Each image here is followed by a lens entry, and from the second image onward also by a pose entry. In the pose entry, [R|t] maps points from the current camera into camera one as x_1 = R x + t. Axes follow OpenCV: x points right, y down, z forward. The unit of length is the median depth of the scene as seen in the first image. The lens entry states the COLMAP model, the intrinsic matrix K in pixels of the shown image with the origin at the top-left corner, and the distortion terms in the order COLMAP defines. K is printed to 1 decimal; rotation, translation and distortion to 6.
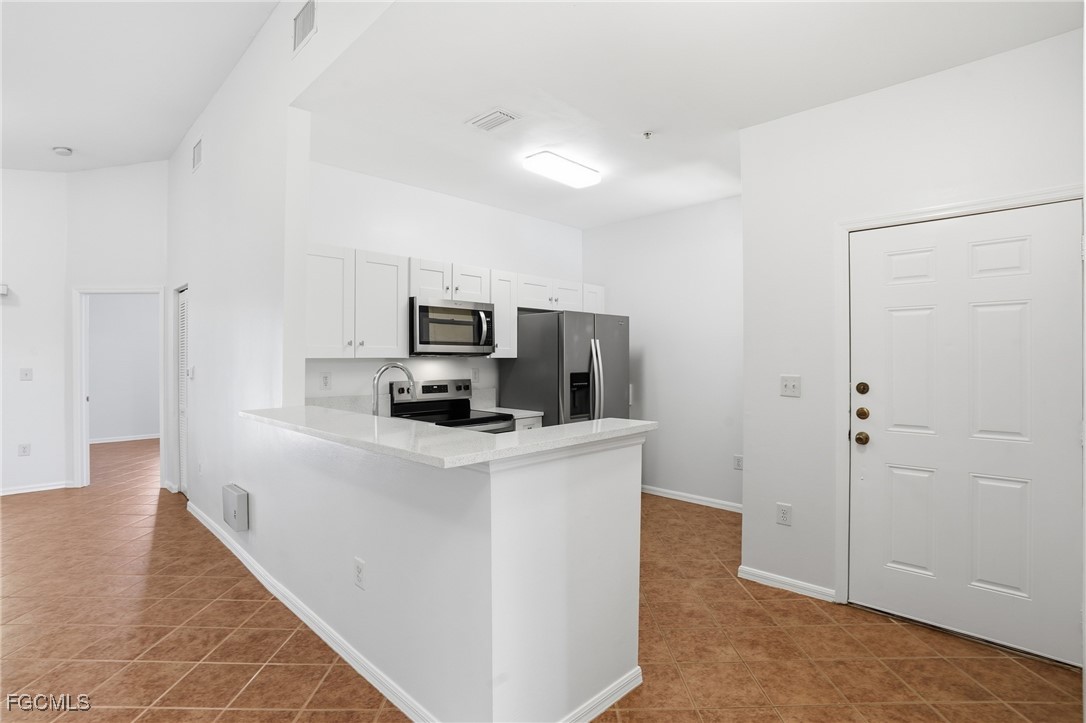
lens RADIAL K [[541.0, 0, 538.9], [0, 541.0, 345.2], [0, 0, 1]] dist [-0.018861, 0.000452]
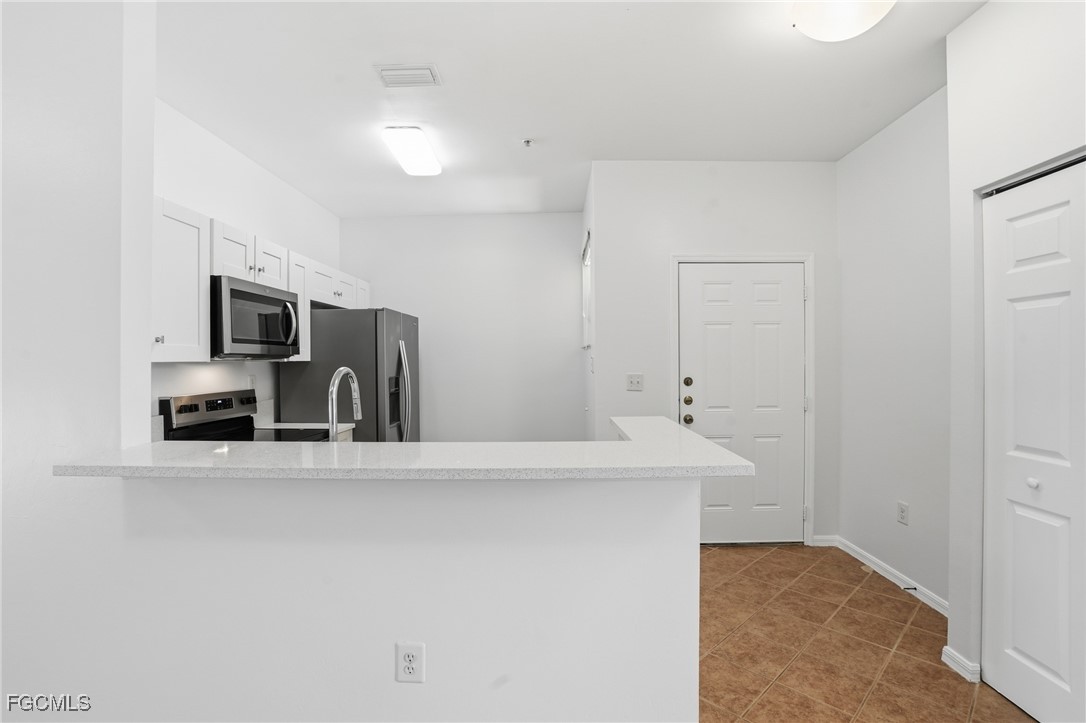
lens RADIAL K [[505.1, 0, 539.3], [0, 505.1, 357.6], [0, 0, 1]] dist [-0.053464, 0.009296]
pose [[0.726281, -0.001442, 0.687396, -0.336902], [-0.010052, 0.999869, 0.012717, 0.005047], [-0.687324, -0.016146, 0.726171, 0.220748]]
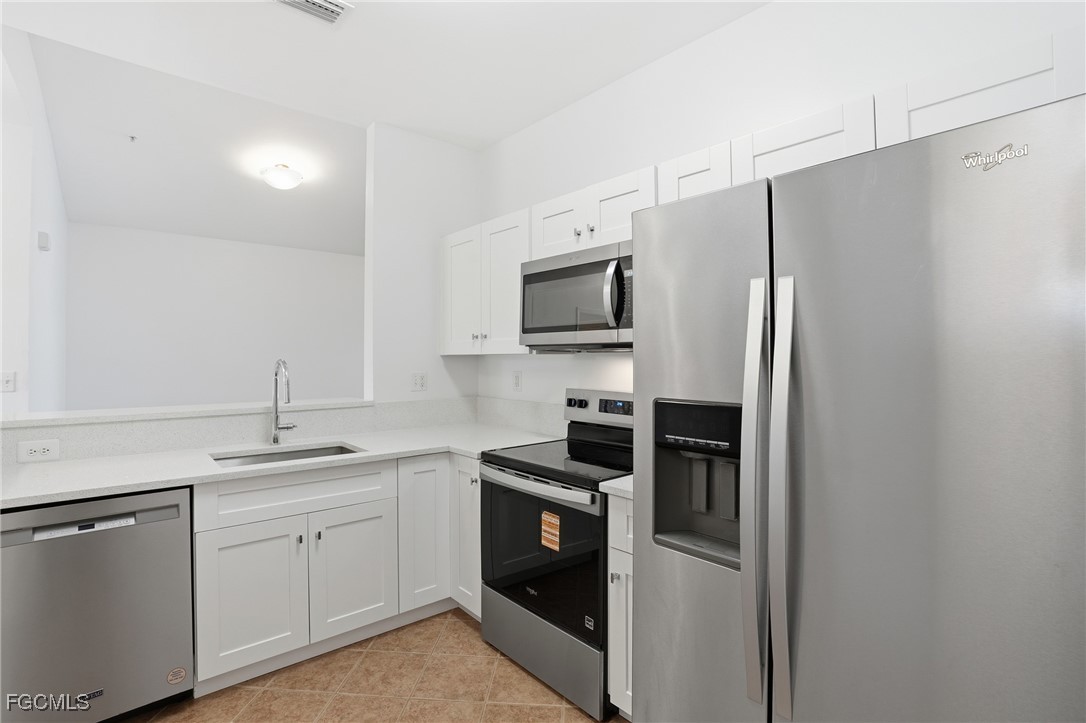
lens RADIAL K [[505.1, 0, 539.3], [0, 505.1, 357.6], [0, 0, 1]] dist [-0.053464, 0.009296]
pose [[-0.055072, -0.000892, -0.998482, 0.358406], [0.017893, 0.999838, -0.001881, 0.026750], [0.998322, -0.017969, -0.055047, 0.944534]]
